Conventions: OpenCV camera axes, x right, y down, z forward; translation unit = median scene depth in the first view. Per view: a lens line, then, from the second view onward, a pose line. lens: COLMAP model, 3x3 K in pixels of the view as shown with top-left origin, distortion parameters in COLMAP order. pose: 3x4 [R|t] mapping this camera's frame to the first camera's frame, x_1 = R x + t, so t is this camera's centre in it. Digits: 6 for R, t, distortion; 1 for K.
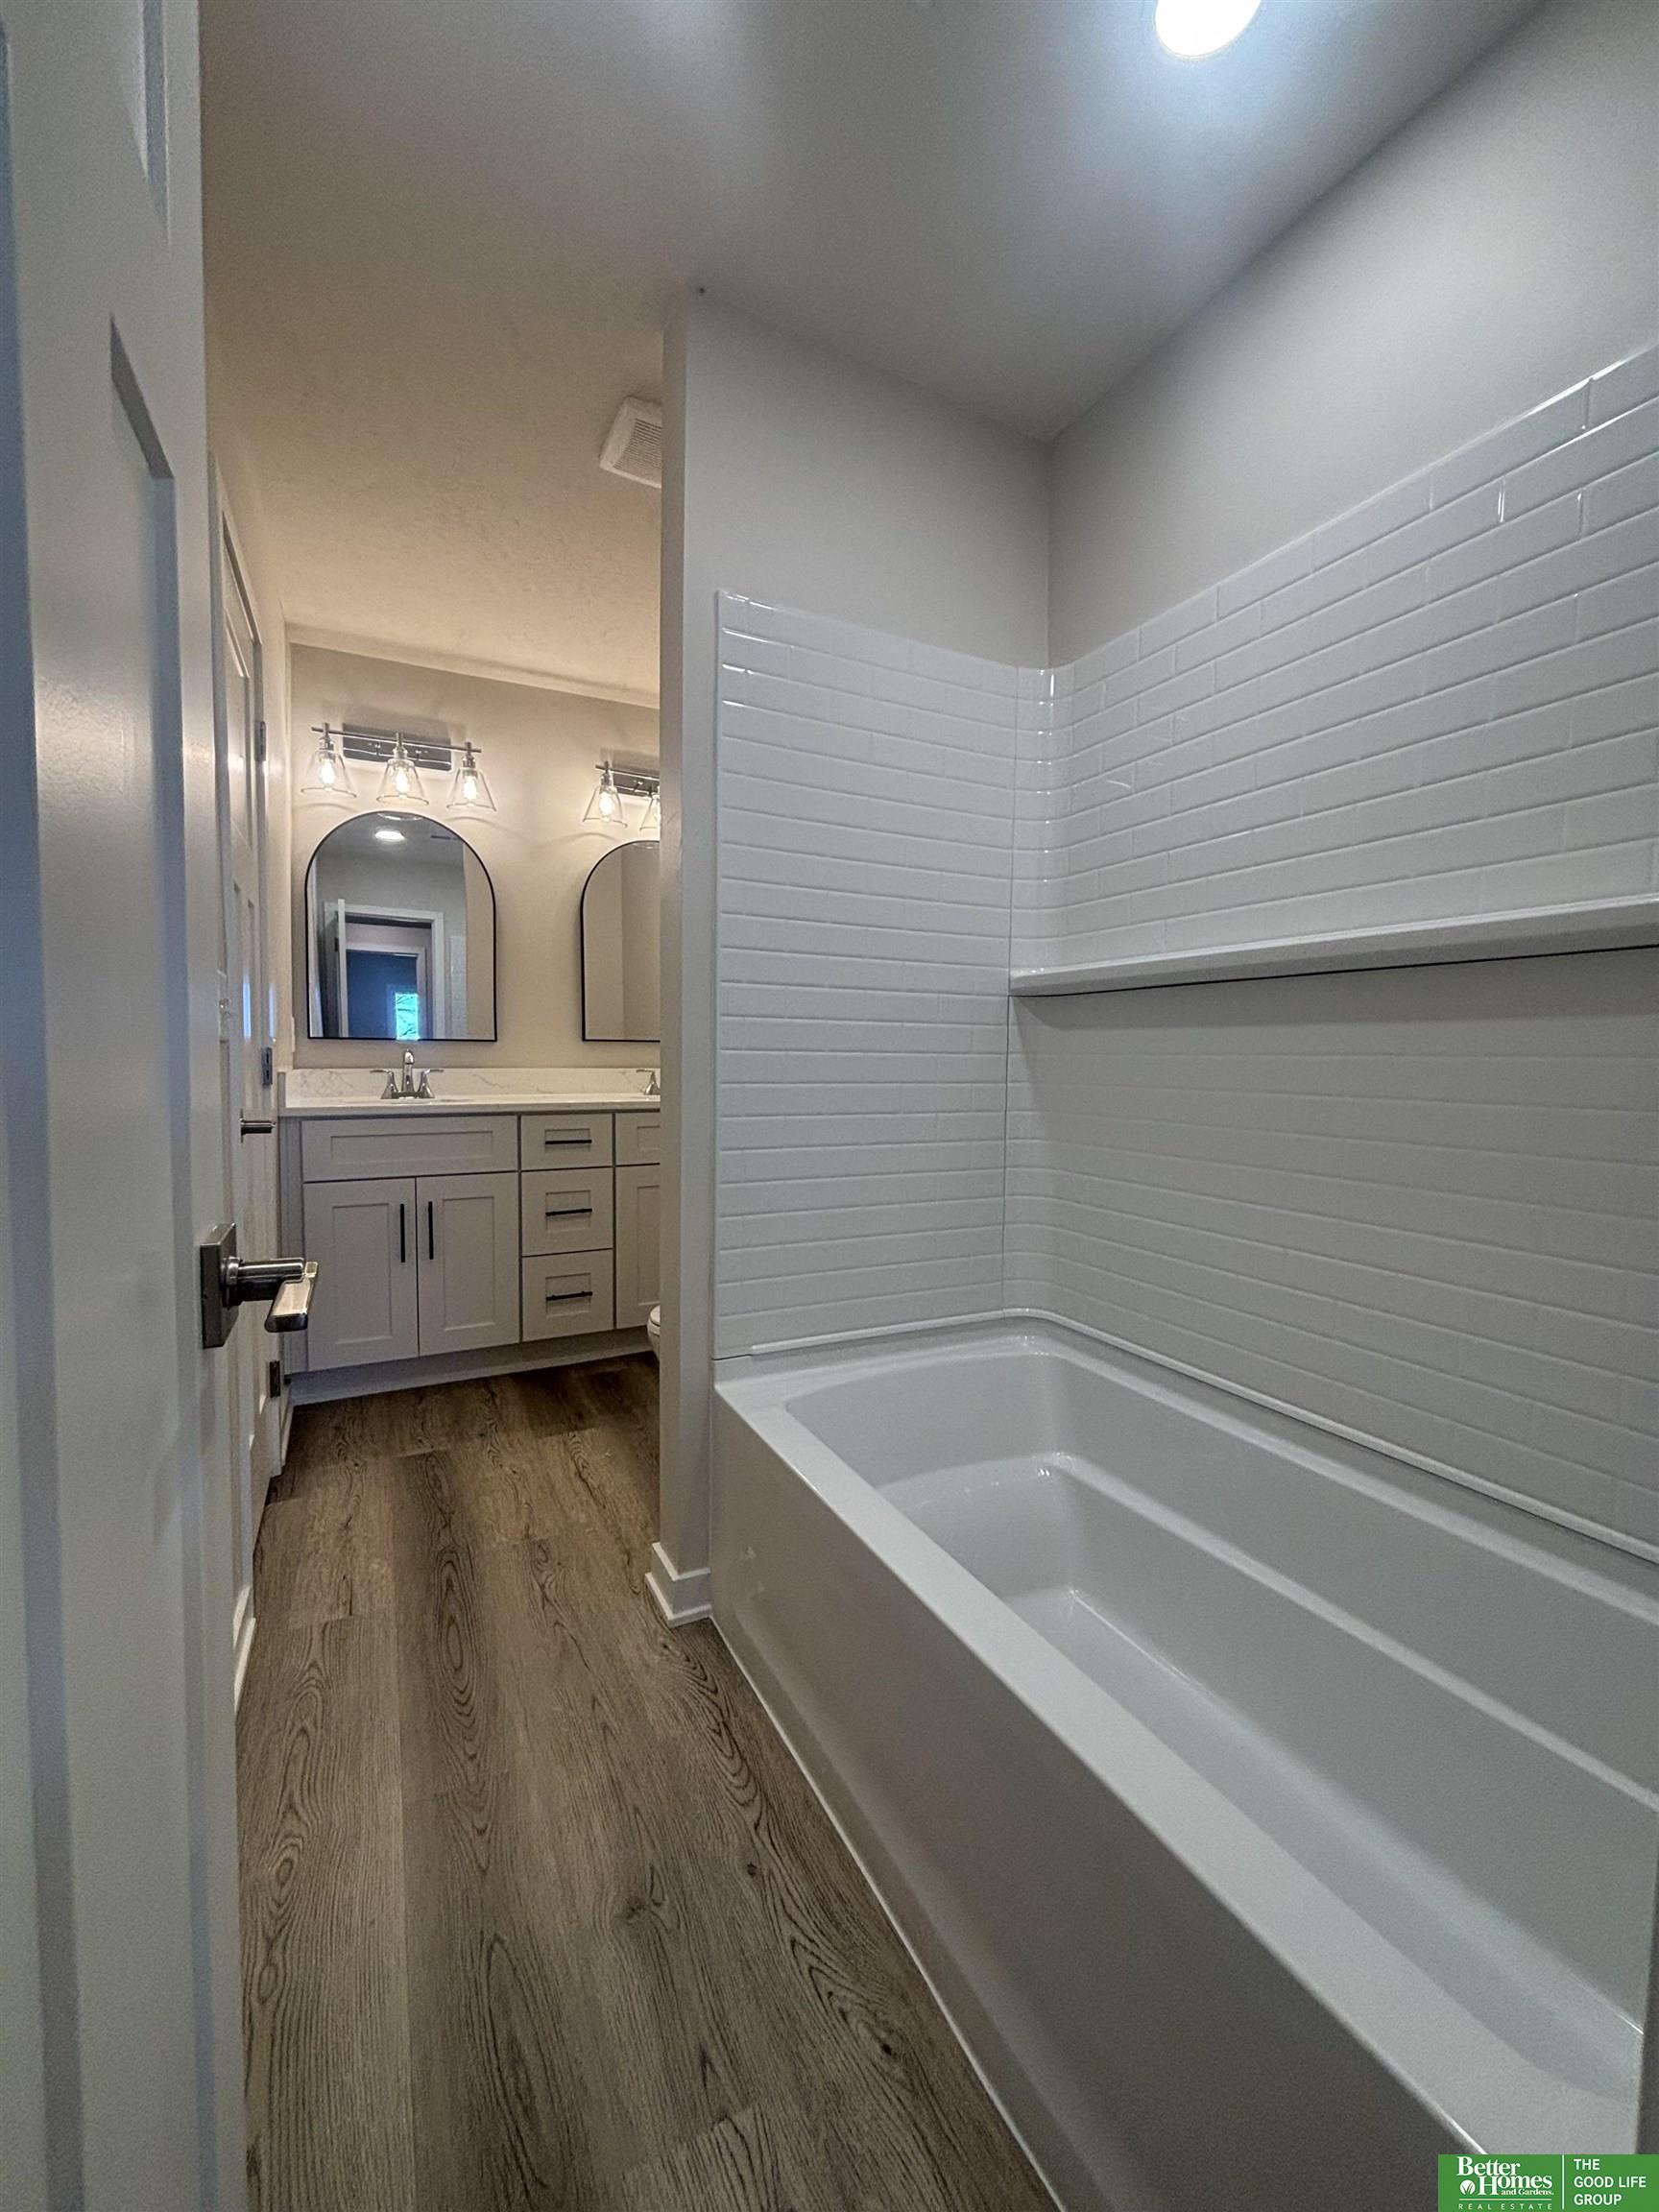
lens RADIAL K [[891.5, 0, 825.0], [0, 891.5, 1105.6], [0, 0, 1]] dist [0.023712, 0.000279]
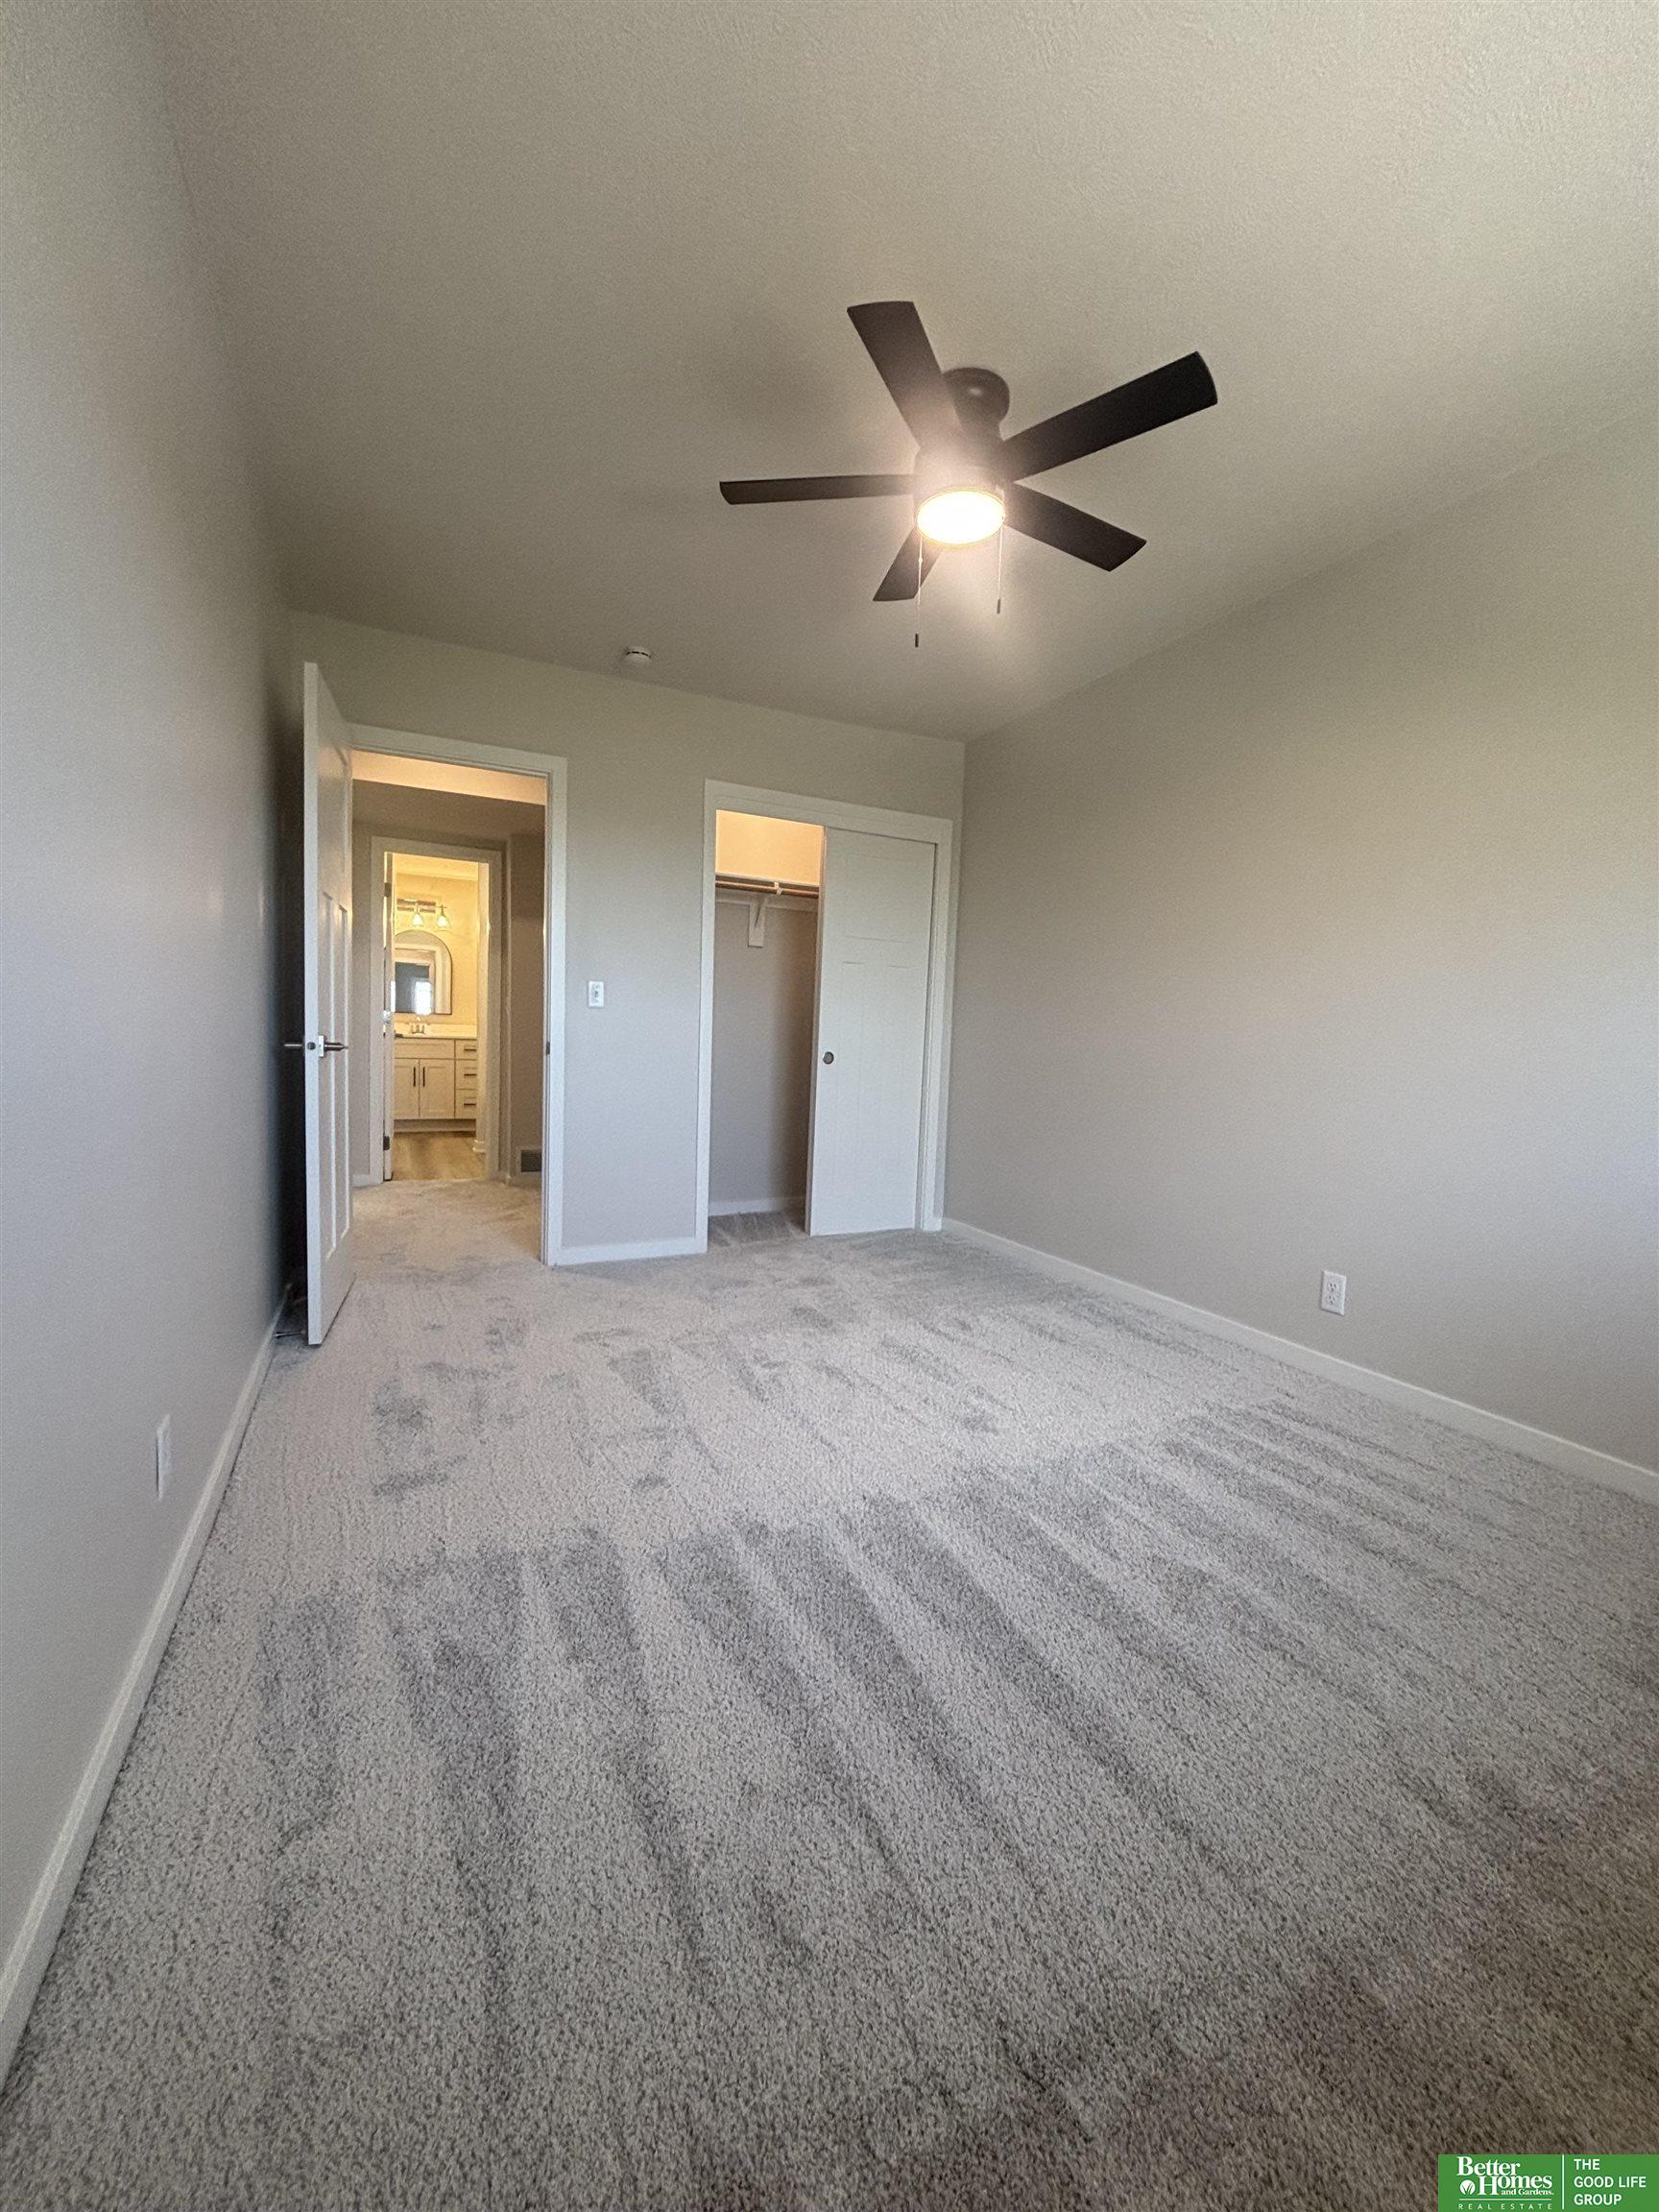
lens RADIAL K [[888.3, 0, 835.2], [0, 888.3, 1106.5], [0, 0, 1]] dist [-0.001106, -0.000160]
pose [[0.999339, 0.032695, -0.015916, 0.950851], [-0.032054, 0.998725, 0.038996, 0.075205], [0.017171, -0.038460, 0.999113, -1.880969]]
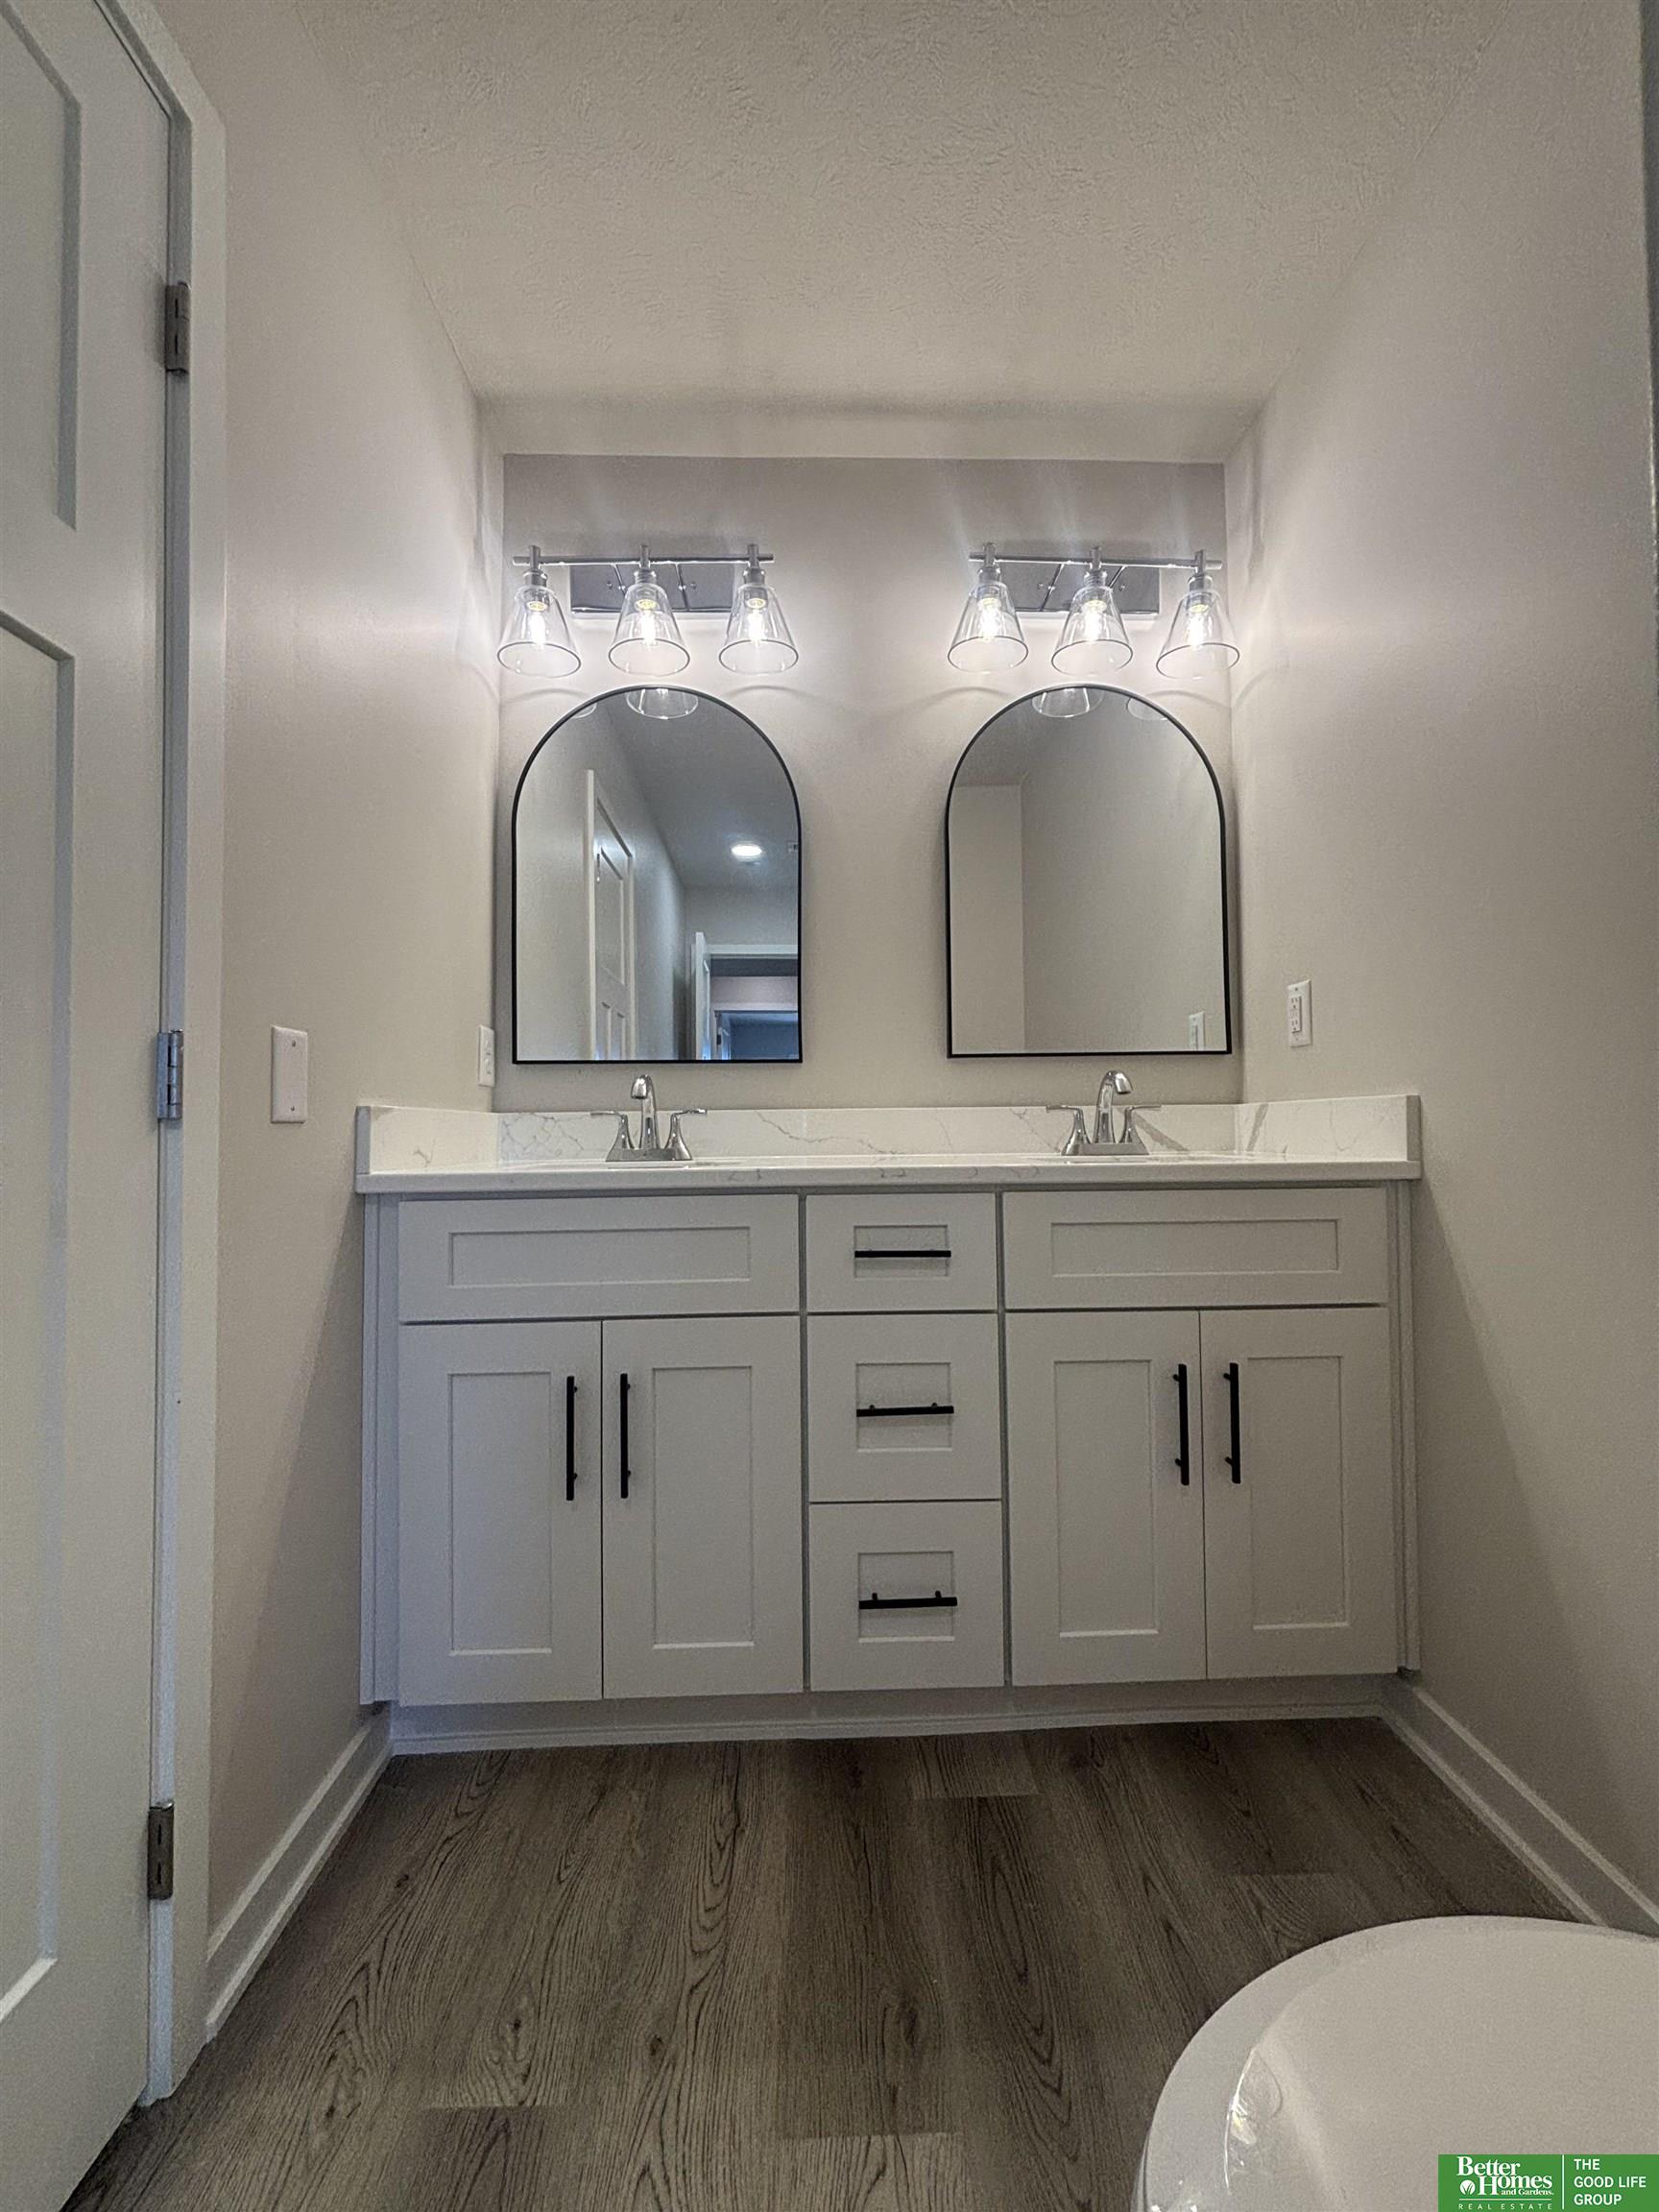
lens RADIAL K [[849.3, 0, 835.3], [0, 849.3, 1119.6], [0, 0, 1]] dist [-0.000041, -0.000133]
pose [[0.900967, -0.024608, -0.433189, -0.132741], [-0.004896, 0.997750, -0.066861, 0.001702], [0.433860, 0.062361, 0.898820, 0.607047]]
